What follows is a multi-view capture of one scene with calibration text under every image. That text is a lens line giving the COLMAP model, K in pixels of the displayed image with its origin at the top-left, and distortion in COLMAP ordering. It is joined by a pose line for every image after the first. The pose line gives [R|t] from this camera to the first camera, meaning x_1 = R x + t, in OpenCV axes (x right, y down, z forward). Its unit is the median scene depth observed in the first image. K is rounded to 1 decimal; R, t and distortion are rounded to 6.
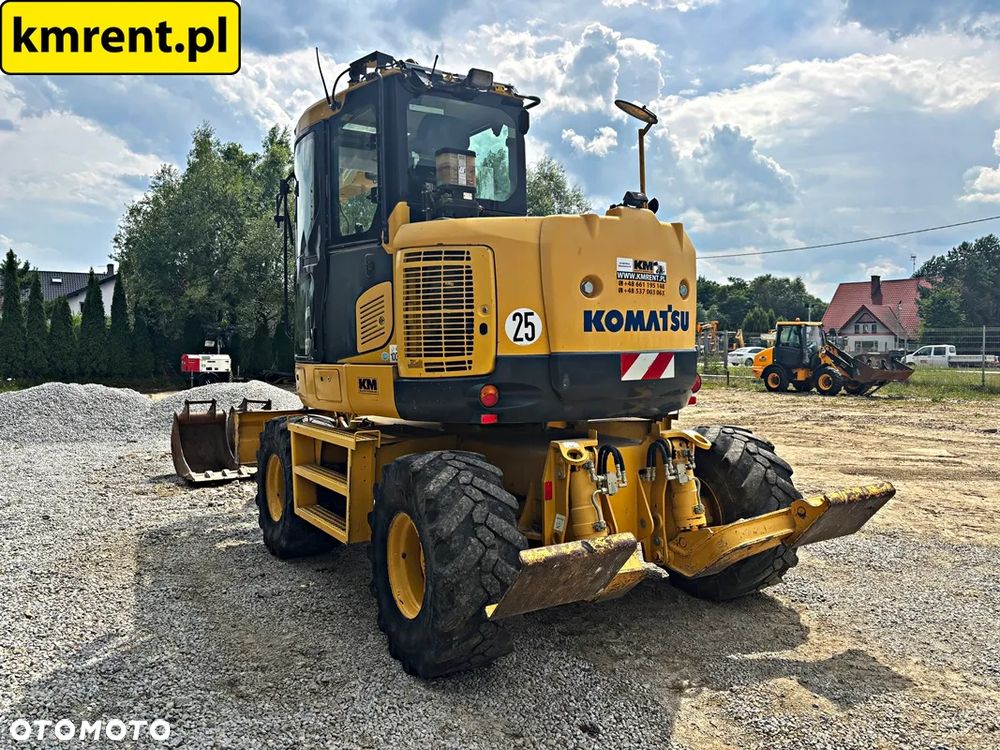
lens RADIAL K [[764.5, 0, 493.5], [0, 764.5, 369.3], [0, 0, 1]] dist [0.044194, -0.049460]
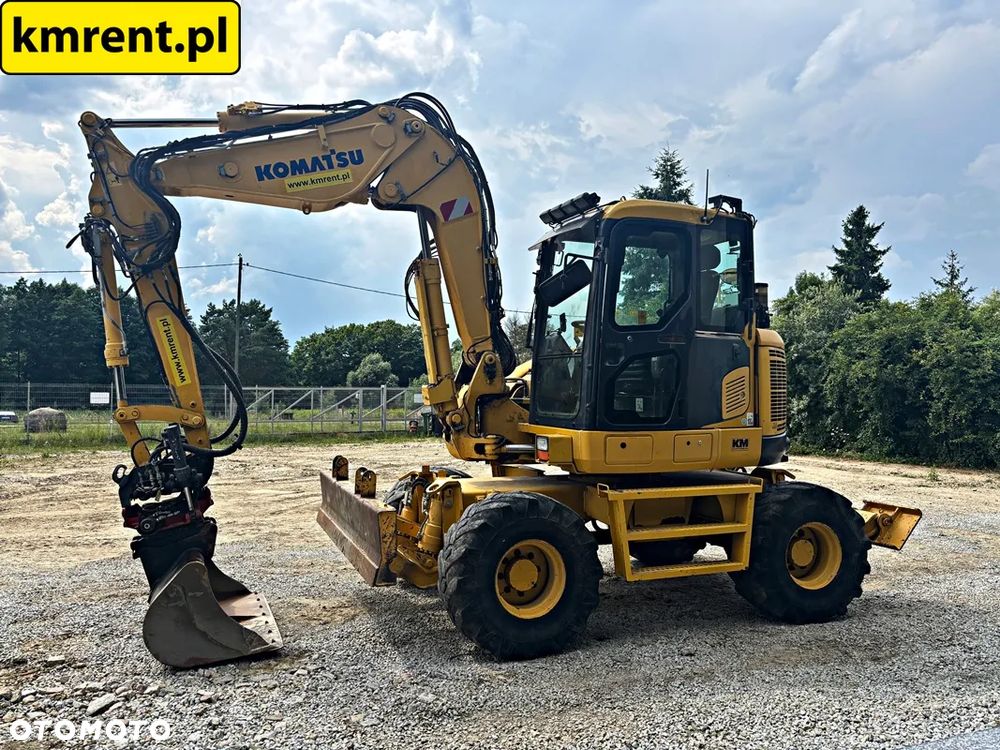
lens RADIAL K [[764.5, 0, 492.9], [0, 764.5, 370.8], [0, 0, 1]] dist [0.044194, -0.049460]
pose [[0.171762, 0.035857, 0.984486, -1.567844], [0.025888, 0.998828, -0.040896, -0.062187], [-0.984798, 0.032511, 0.170633, 1.210297]]
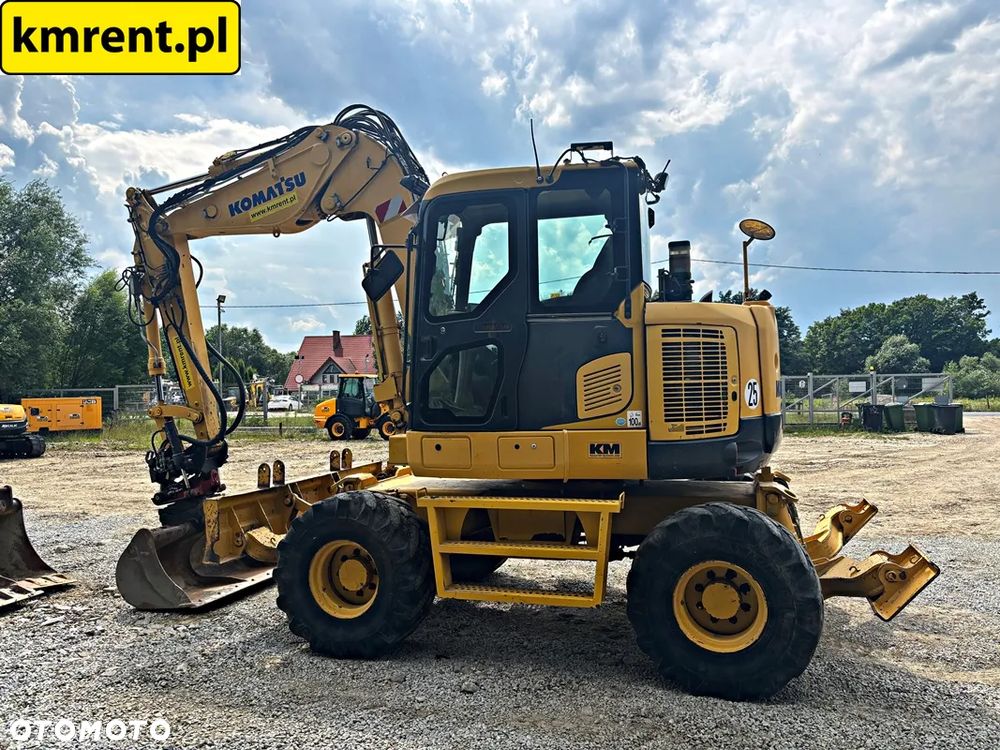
lens RADIAL K [[764.5, 0, 496.0], [0, 764.5, 372.7], [0, 0, 1]] dist [0.044194, -0.049460]
pose [[0.750598, 0.004318, 0.660745, -0.987467], [0.034192, 0.998385, -0.045367, -0.043170], [-0.659874, 0.056645, 0.749238, 0.310806]]
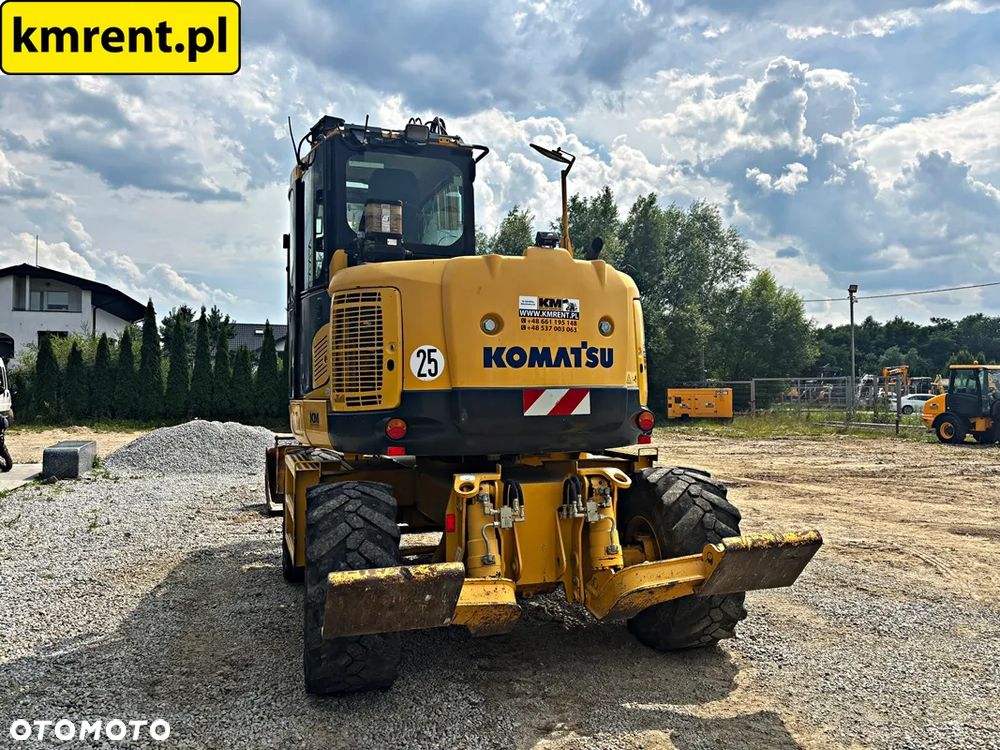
lens RADIAL K [[764.5, 0, 490.7], [0, 764.5, 374.5], [0, 0, 1]] dist [0.044194, -0.049460]
pose [[0.972433, -0.000737, -0.233183, 0.334402], [-0.011622, 0.998599, -0.051622, 0.011588], [0.232894, 0.052909, 0.971062, 0.005444]]
